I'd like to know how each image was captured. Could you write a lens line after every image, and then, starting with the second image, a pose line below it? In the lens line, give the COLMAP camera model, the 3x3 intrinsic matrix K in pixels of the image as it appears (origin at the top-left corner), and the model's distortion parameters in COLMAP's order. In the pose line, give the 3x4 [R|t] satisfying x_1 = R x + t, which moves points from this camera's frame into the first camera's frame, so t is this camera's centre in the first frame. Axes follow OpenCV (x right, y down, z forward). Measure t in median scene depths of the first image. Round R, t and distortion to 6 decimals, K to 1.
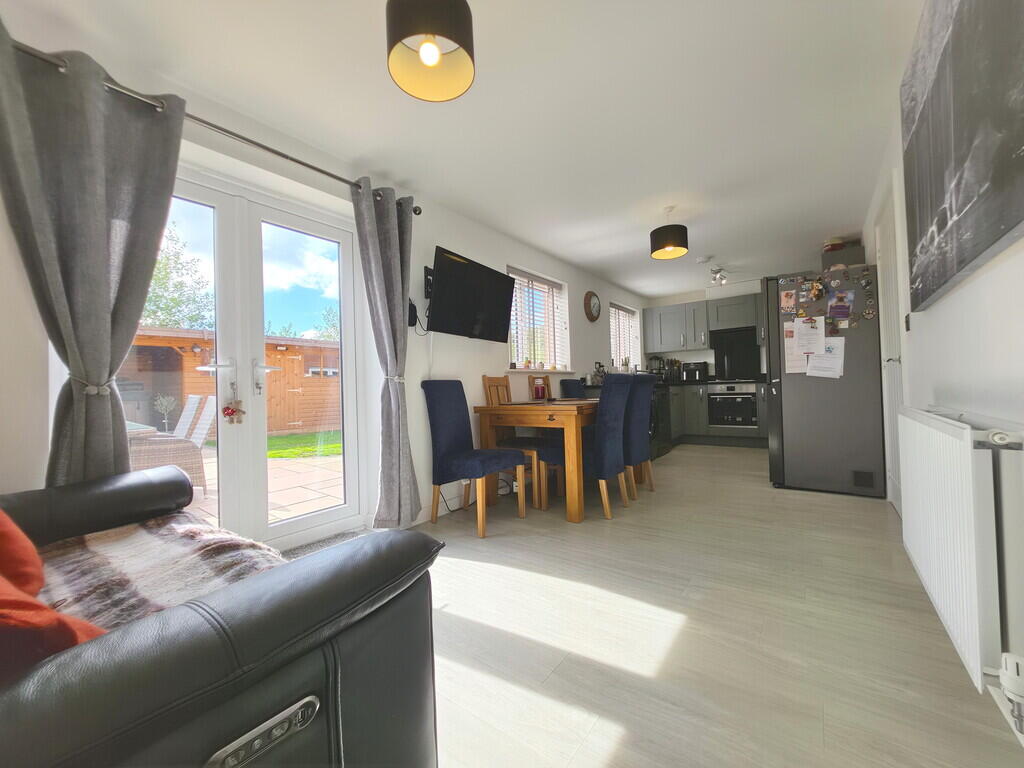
lens RADIAL K [[408.7, 0, 511.3], [0, 408.7, 382.5], [0, 0, 1]] dist [-0.001773, -0.000013]
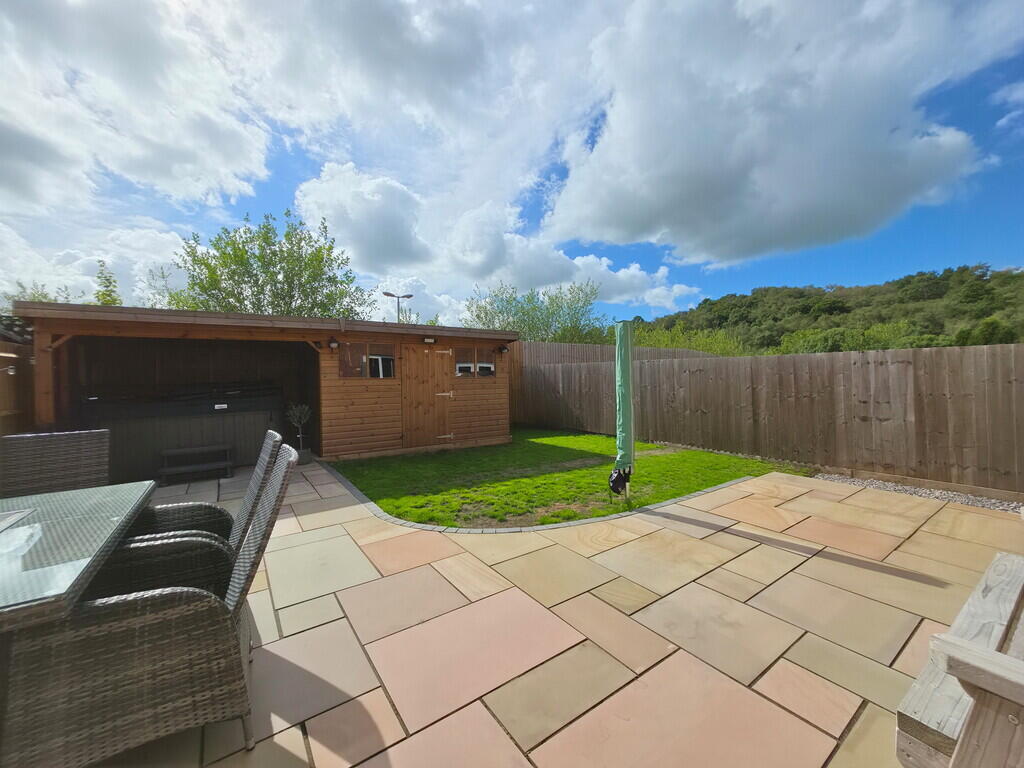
lens RADIAL K [[408.7, 0, 509.7], [0, 408.7, 385.3], [0, 0, 1]] dist [-0.001773, -0.000013]
pose [[0.951574, -0.001003, -0.307418, -0.177160], [0.008299, 0.999714, 0.022426, -0.014304], [0.307307, -0.023892, 0.951310, 0.304507]]
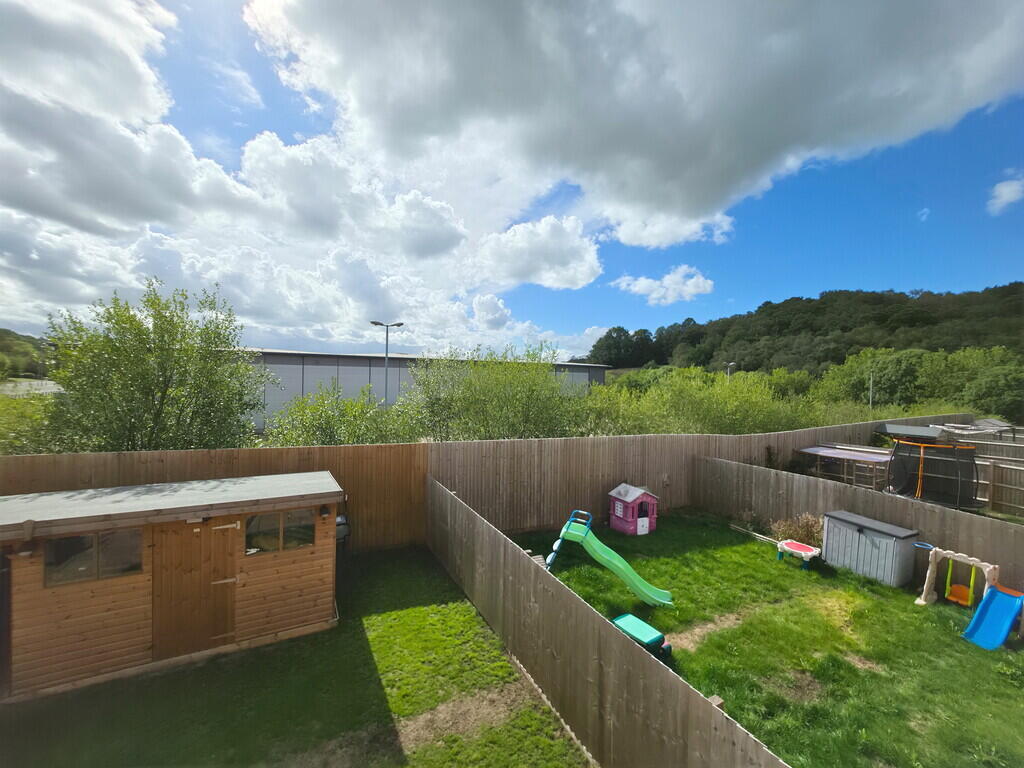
lens RADIAL K [[408.7, 0, 513.2], [0, 408.7, 381.7], [0, 0, 1]] dist [-0.001773, -0.000013]
pose [[0.909539, 0.043528, -0.413334, 0.096354], [-0.031234, 0.998847, 0.036458, -0.323597], [0.414444, -0.020250, 0.909849, 0.661673]]
